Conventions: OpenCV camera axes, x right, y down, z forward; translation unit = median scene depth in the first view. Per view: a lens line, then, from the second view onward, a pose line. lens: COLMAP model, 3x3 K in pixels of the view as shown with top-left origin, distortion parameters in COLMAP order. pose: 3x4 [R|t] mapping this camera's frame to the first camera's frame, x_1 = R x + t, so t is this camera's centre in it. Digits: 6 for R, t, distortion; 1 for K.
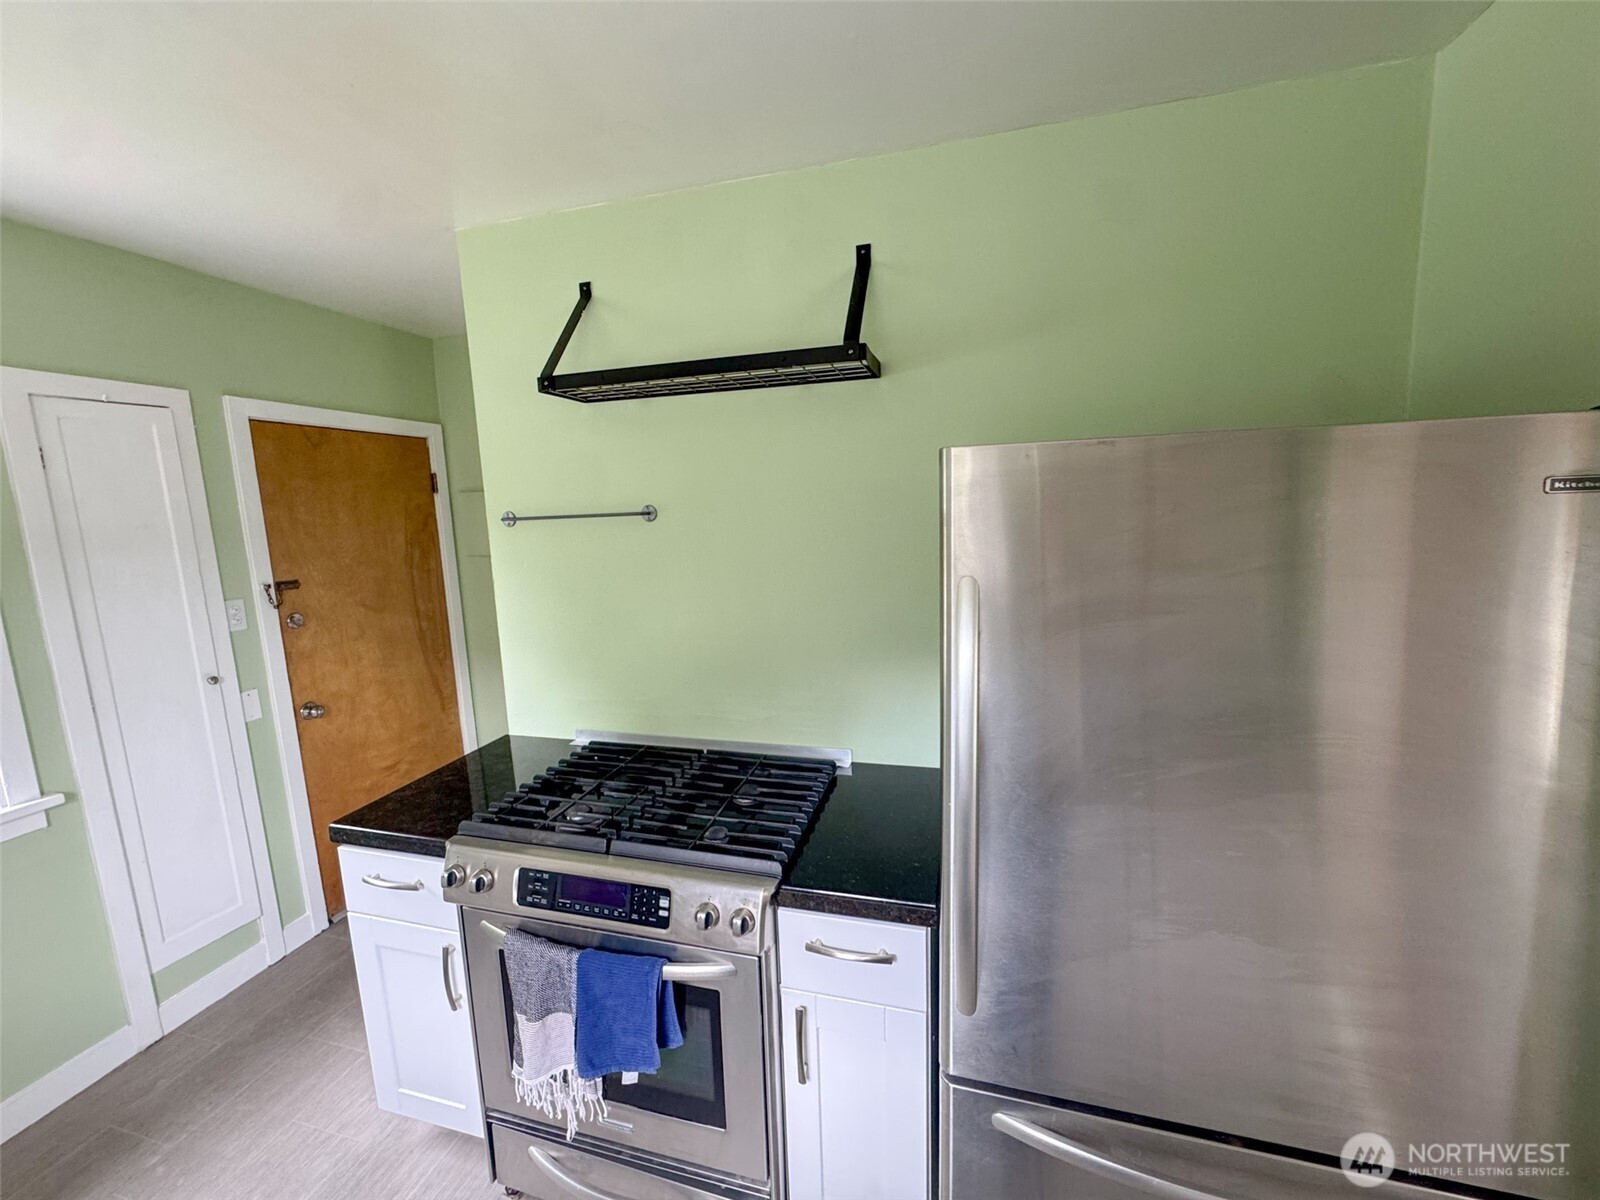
lens RADIAL K [[642.5, 0, 797.8], [0, 642.5, 594.8], [0, 0, 1]] dist [-0.005926, -0.000181]
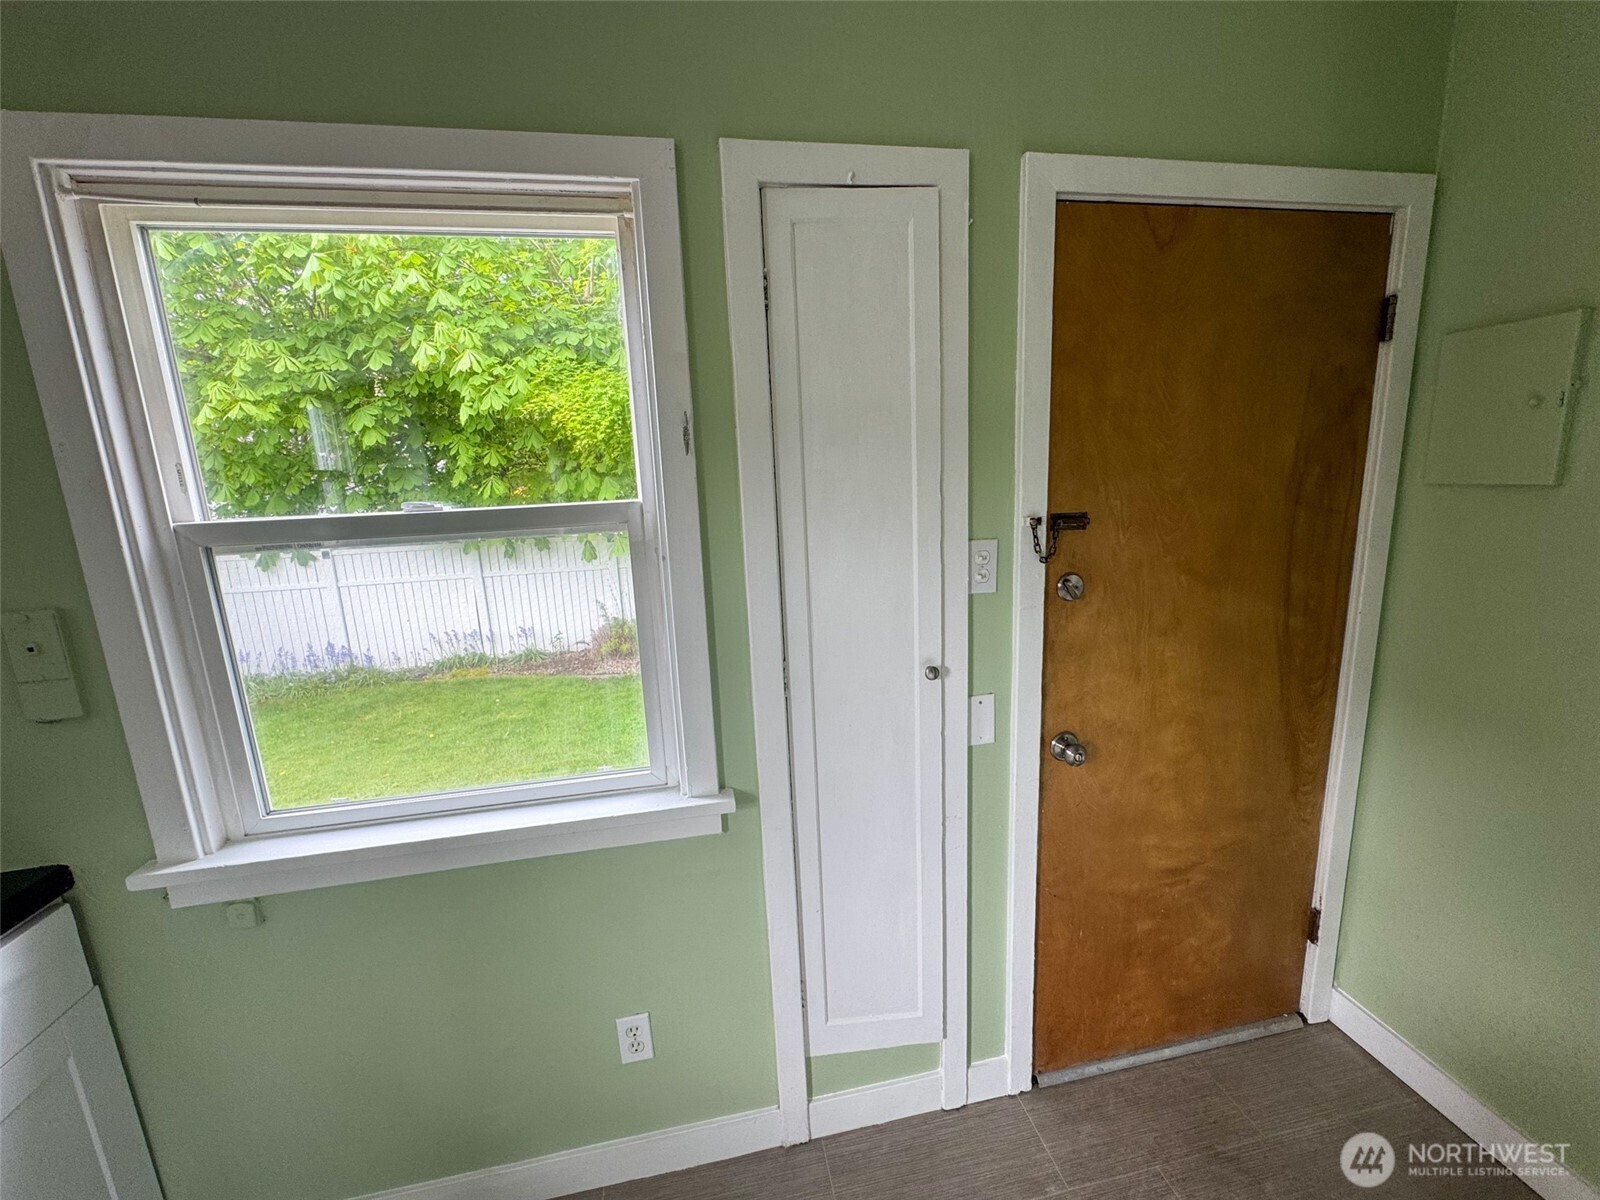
lens RADIAL K [[642.5, 0, 797.8], [0, 642.5, 594.8], [0, 0, 1]] dist [-0.005926, -0.000181]
pose [[0.450665, 0.188204, -0.872628, -0.409107], [-0.100513, 0.982005, 0.159884, -0.017750], [0.887016, 0.015656, 0.461472, 0.539557]]
